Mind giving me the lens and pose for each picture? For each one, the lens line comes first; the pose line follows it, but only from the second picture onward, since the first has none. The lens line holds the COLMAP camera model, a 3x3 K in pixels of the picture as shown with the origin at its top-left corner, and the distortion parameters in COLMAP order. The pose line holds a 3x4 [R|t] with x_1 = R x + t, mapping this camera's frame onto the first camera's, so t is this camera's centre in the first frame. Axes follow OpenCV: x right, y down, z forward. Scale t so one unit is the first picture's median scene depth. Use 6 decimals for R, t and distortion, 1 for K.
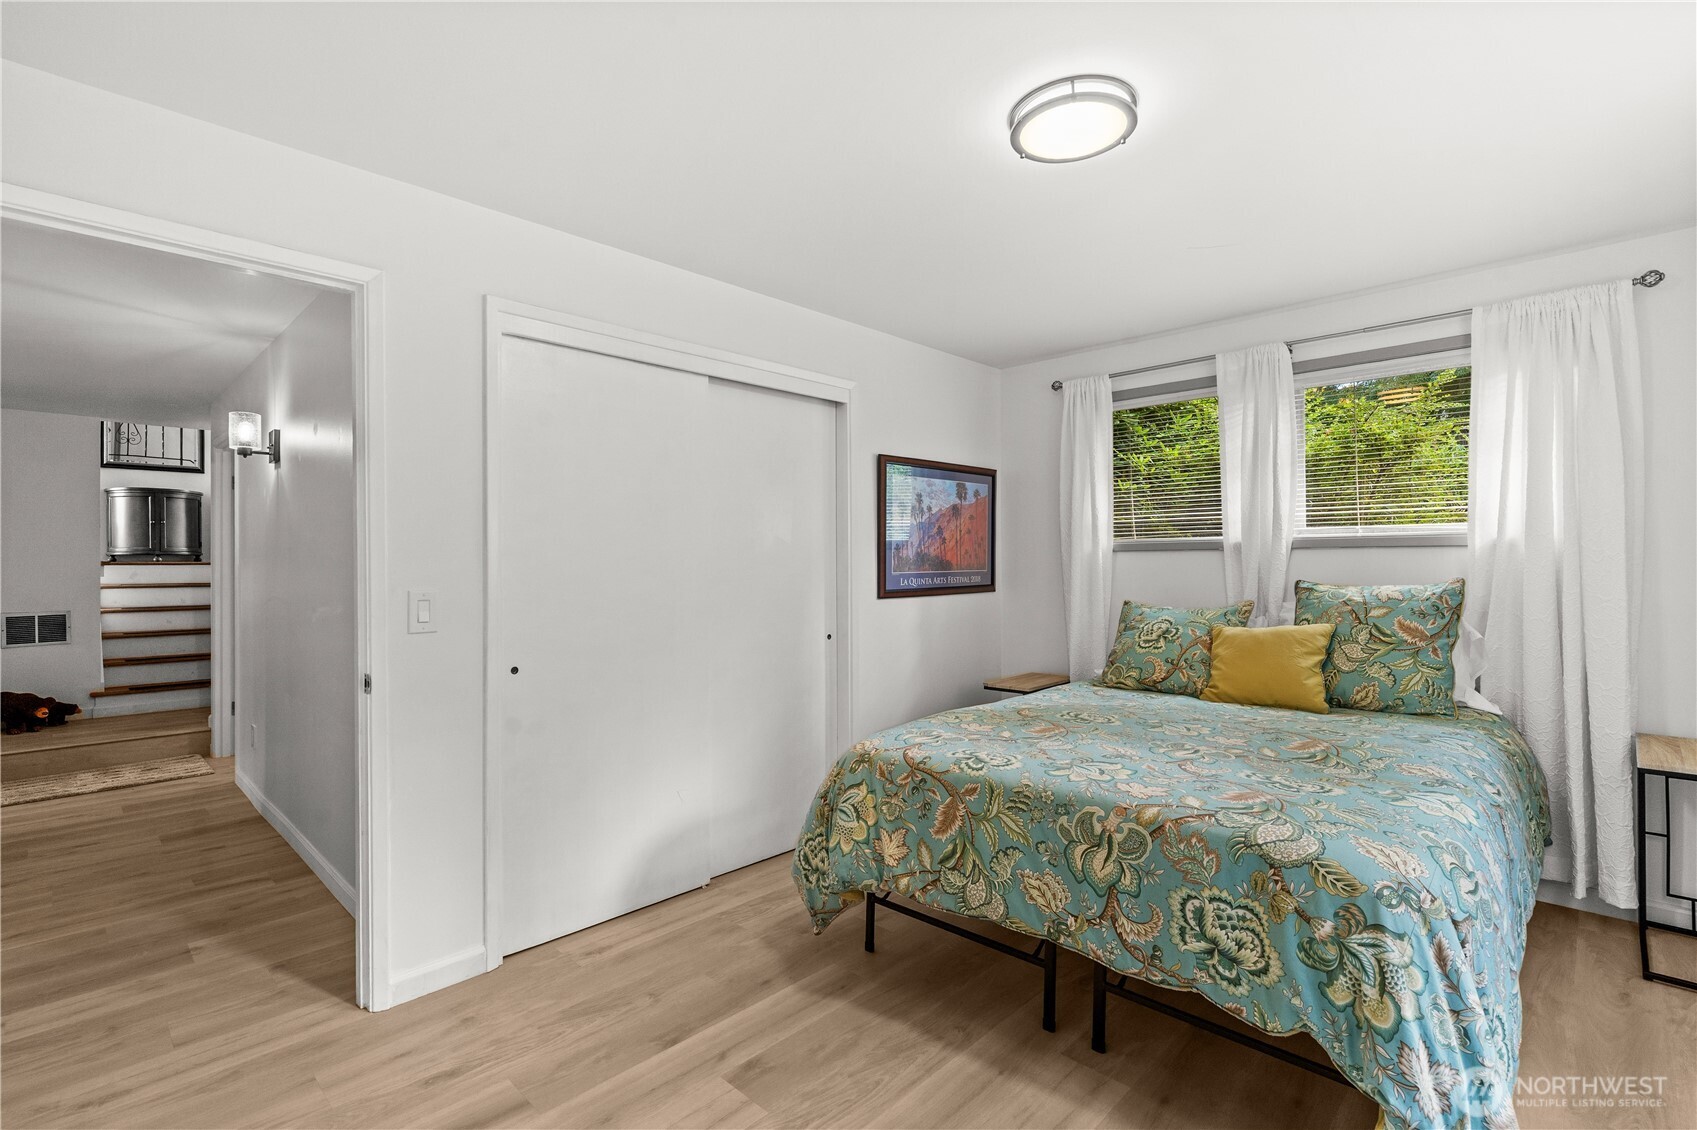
lens RADIAL K [[773.7, 0, 835.0], [0, 773.7, 564.1], [0, 0, 1]] dist [-0.005015, 0.002203]
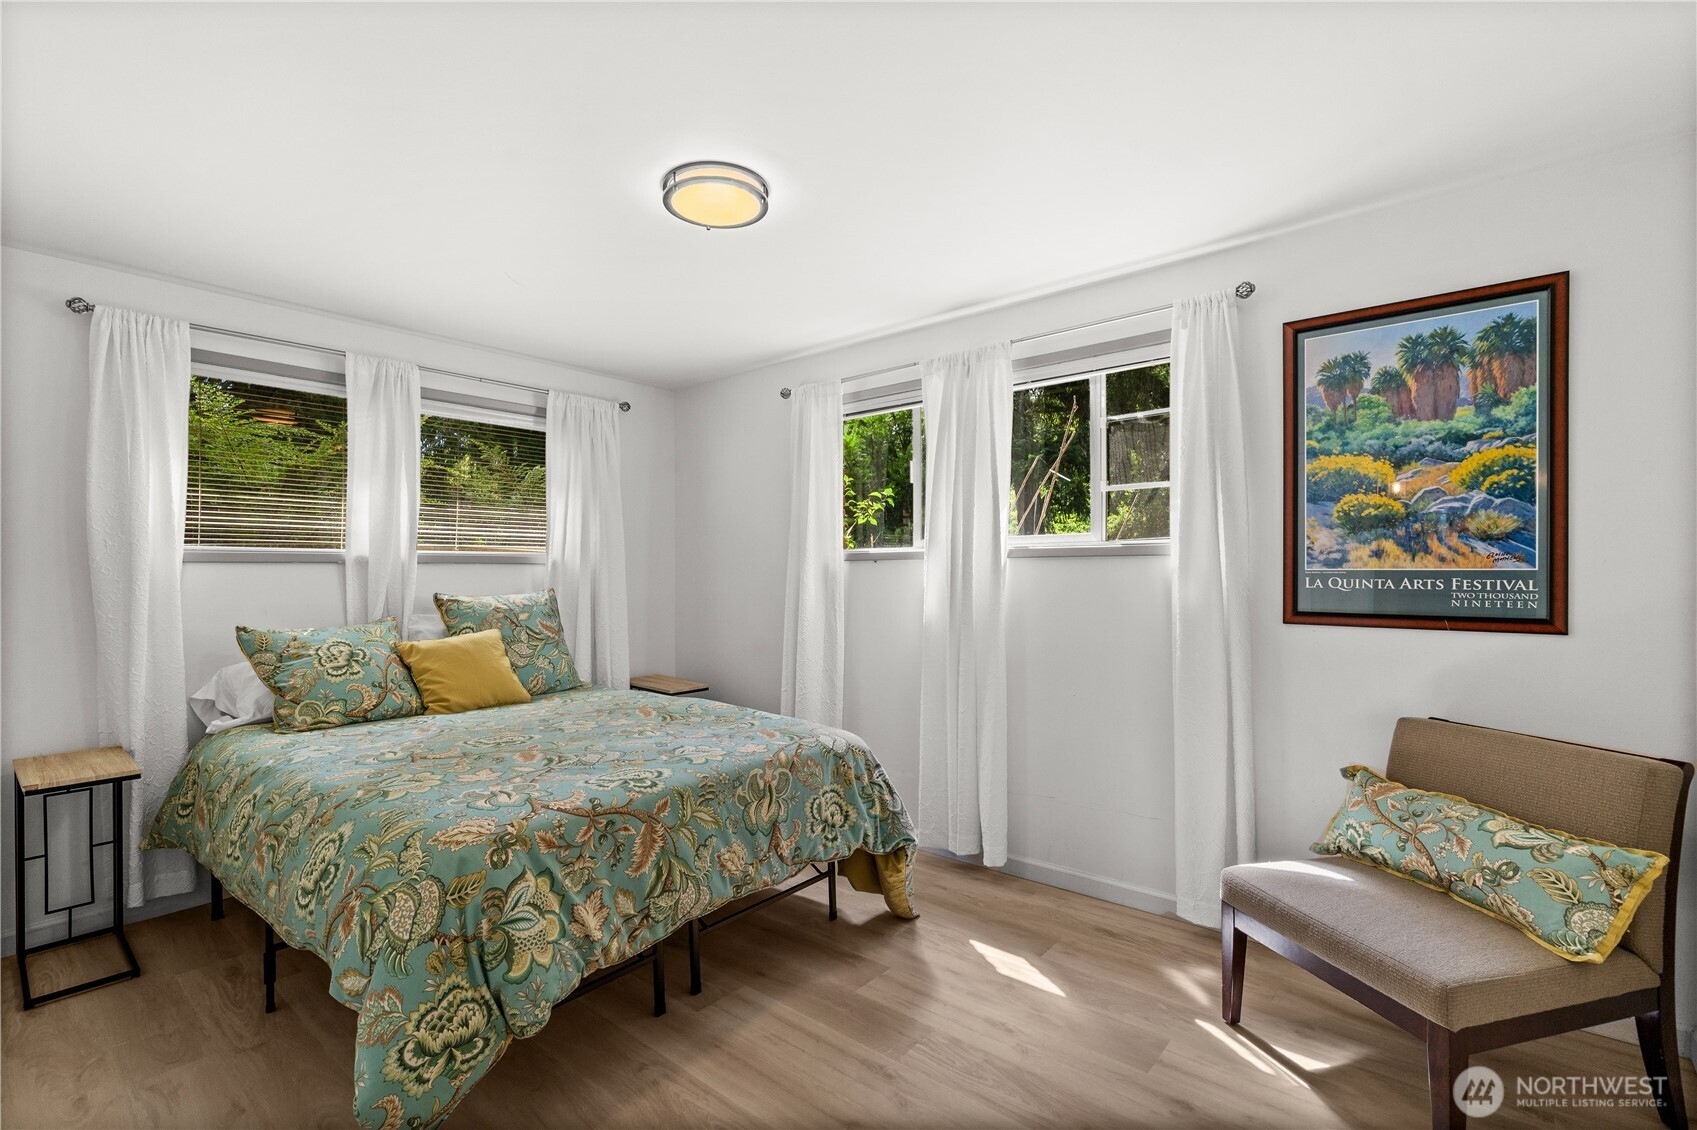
lens RADIAL K [[773.7, 0, 835.4], [0, 773.7, 569.4], [0, 0, 1]] dist [-0.005015, 0.002203]
pose [[-0.065031, 0.008471, 0.997847, -0.779876], [0.007090, 0.999943, -0.008027, 0.001174], [-0.997858, 0.006553, -0.065087, 0.800966]]
